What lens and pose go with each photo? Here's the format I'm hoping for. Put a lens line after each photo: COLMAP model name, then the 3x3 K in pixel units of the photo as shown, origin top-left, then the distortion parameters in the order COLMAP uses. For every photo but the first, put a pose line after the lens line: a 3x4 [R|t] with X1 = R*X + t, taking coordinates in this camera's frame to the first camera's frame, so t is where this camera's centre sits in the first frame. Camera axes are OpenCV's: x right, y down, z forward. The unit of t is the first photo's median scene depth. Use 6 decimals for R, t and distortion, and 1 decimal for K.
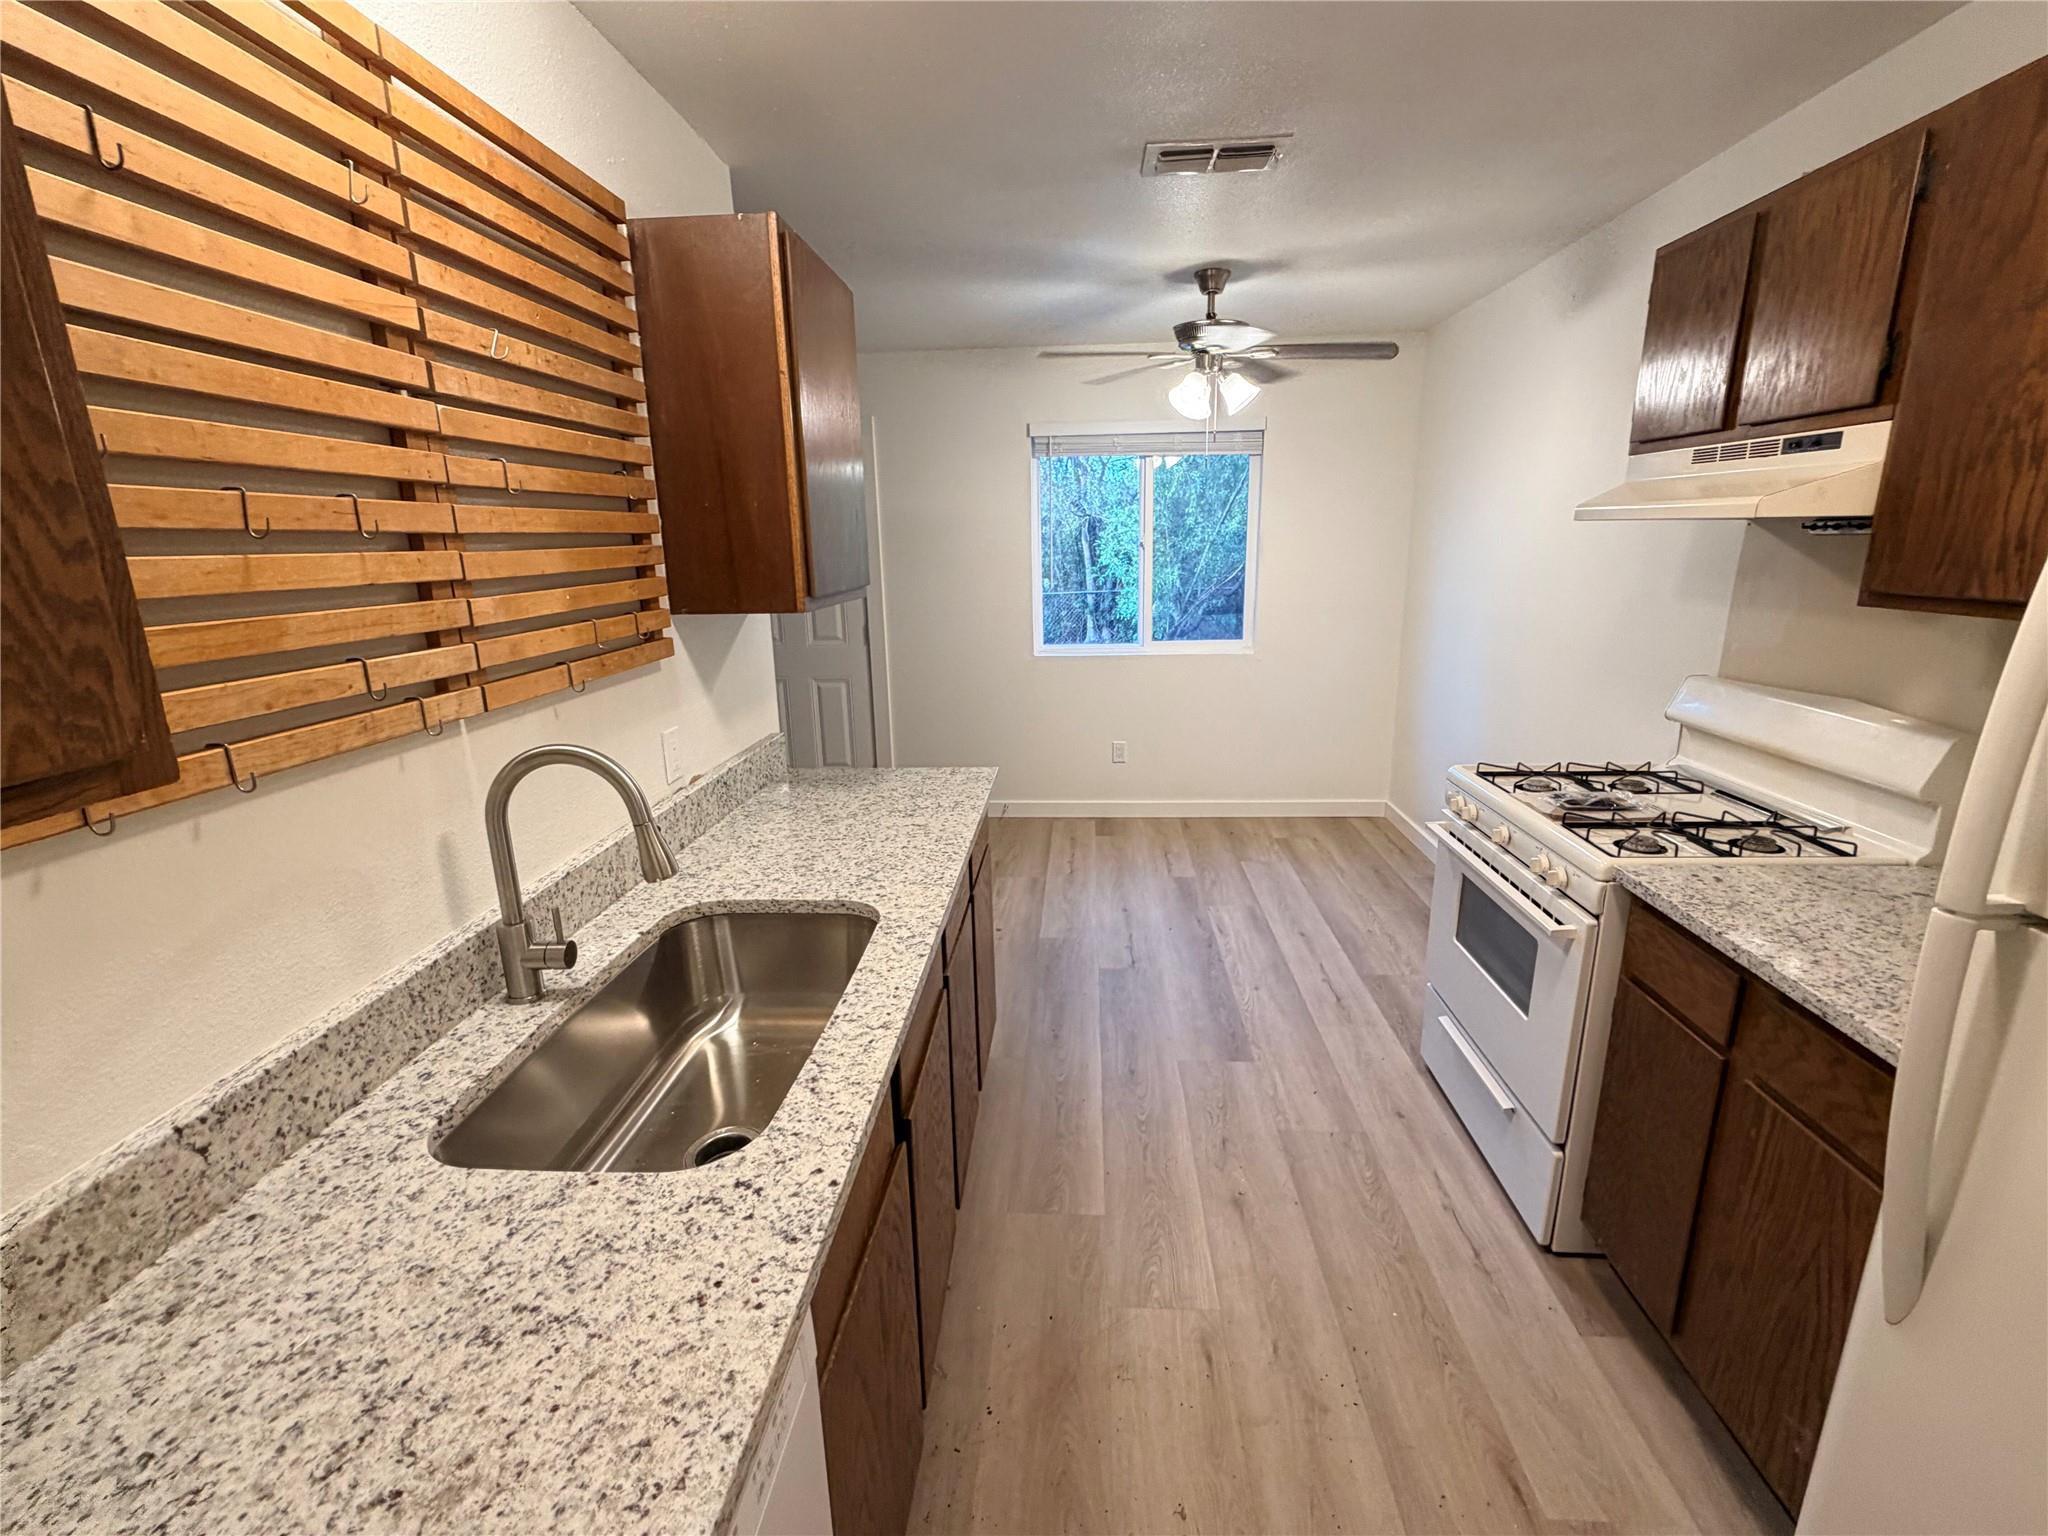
lens RADIAL K [[904.2, 0, 1024.0], [0, 904.2, 768.0], [0, 0, 1]] dist [0.000849, -0.000799]
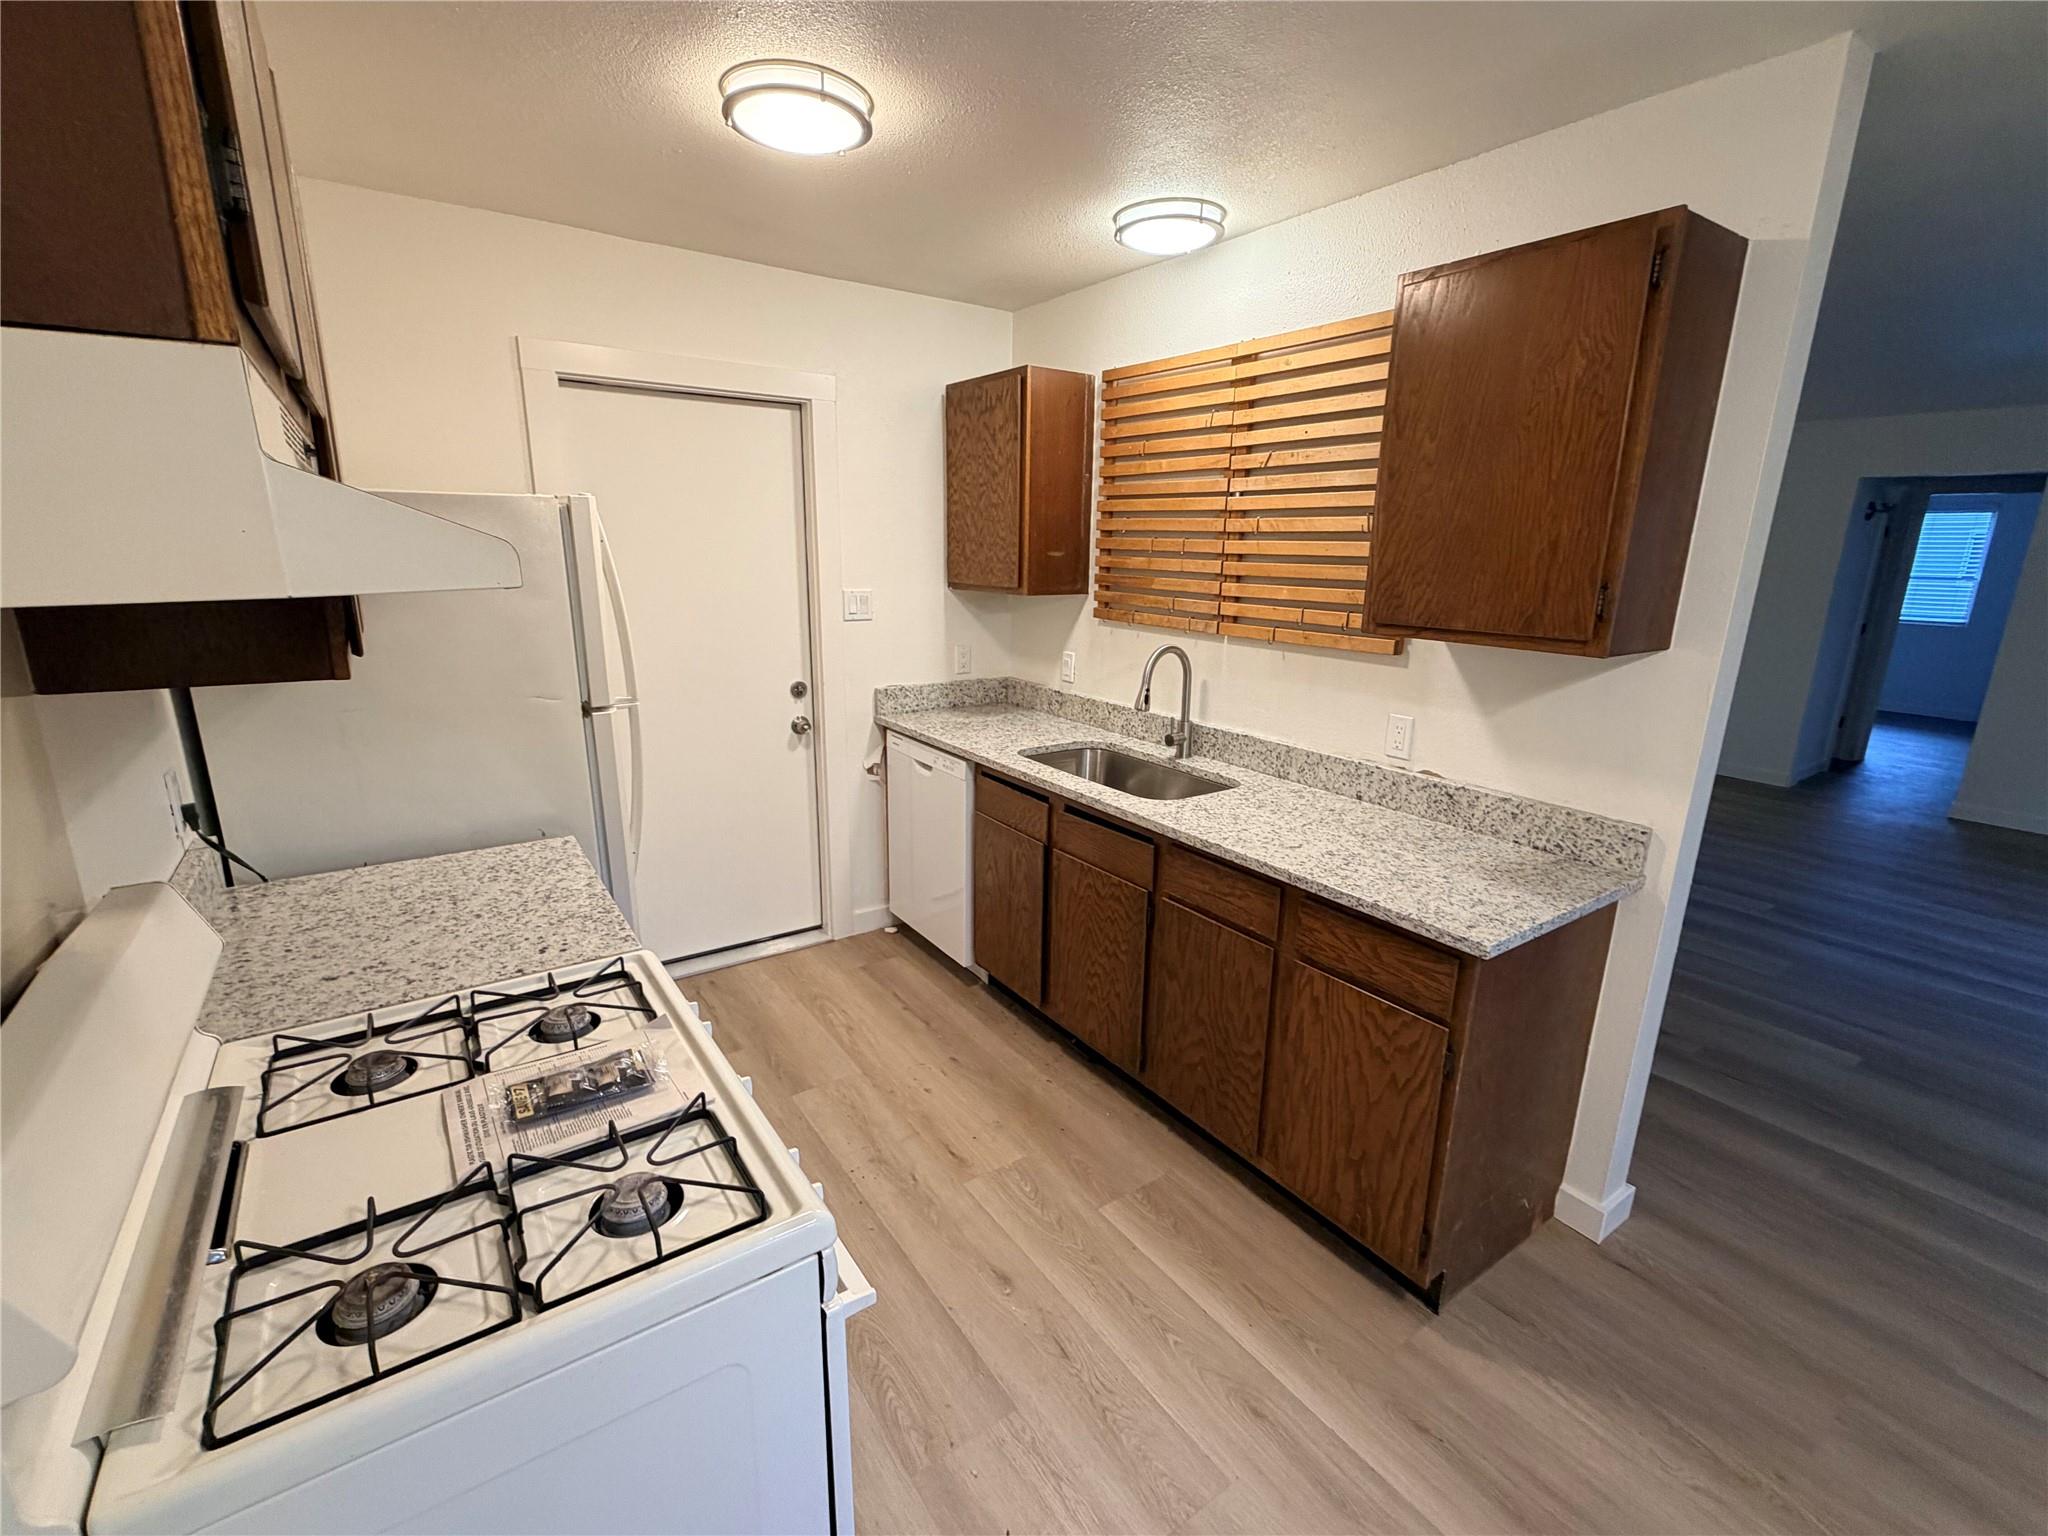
lens RADIAL K [[904.2, 0, 1024.0], [0, 904.2, 768.0], [0, 0, 1]] dist [0.000849, -0.000799]
pose [[-0.779991, 0.162670, -0.604278, 0.865687], [-0.154970, 0.885337, 0.438364, -0.497793], [0.606299, 0.435565, -0.665346, 1.737330]]
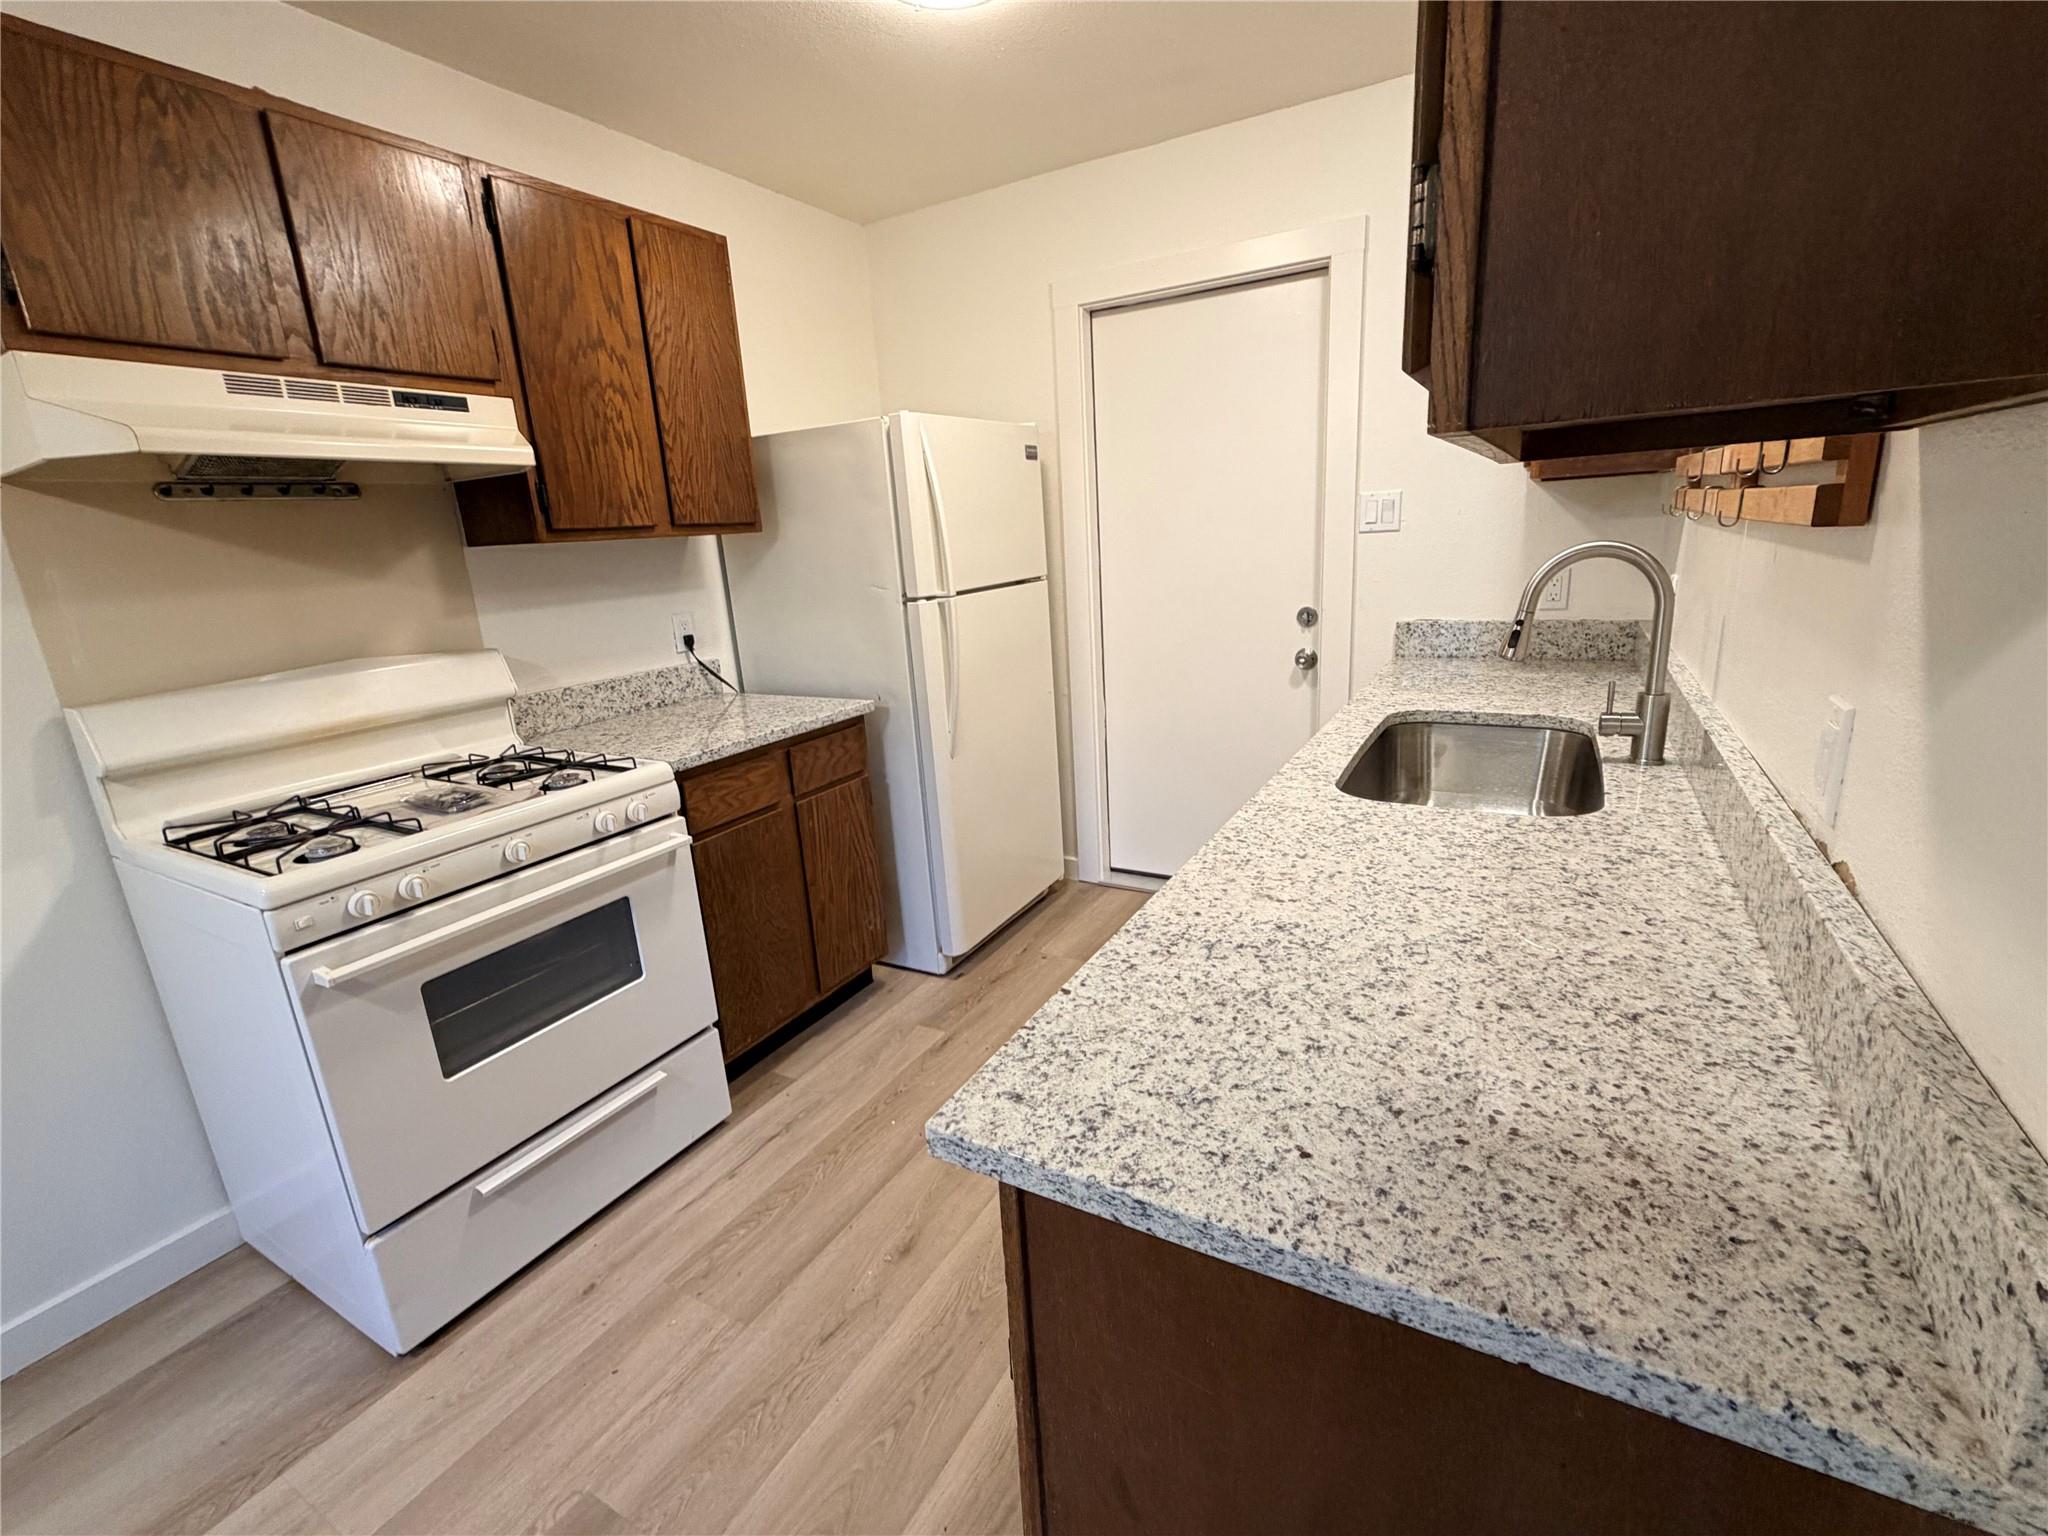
lens RADIAL K [[904.2, 0, 1024.0], [0, 904.2, 768.0], [0, 0, 1]] dist [0.000849, -0.000799]
pose [[-0.897330, -0.038603, 0.439669, -0.259892], [0.184977, 0.871565, 0.454047, -0.324793], [-0.400728, 0.488758, -0.774940, 1.711059]]
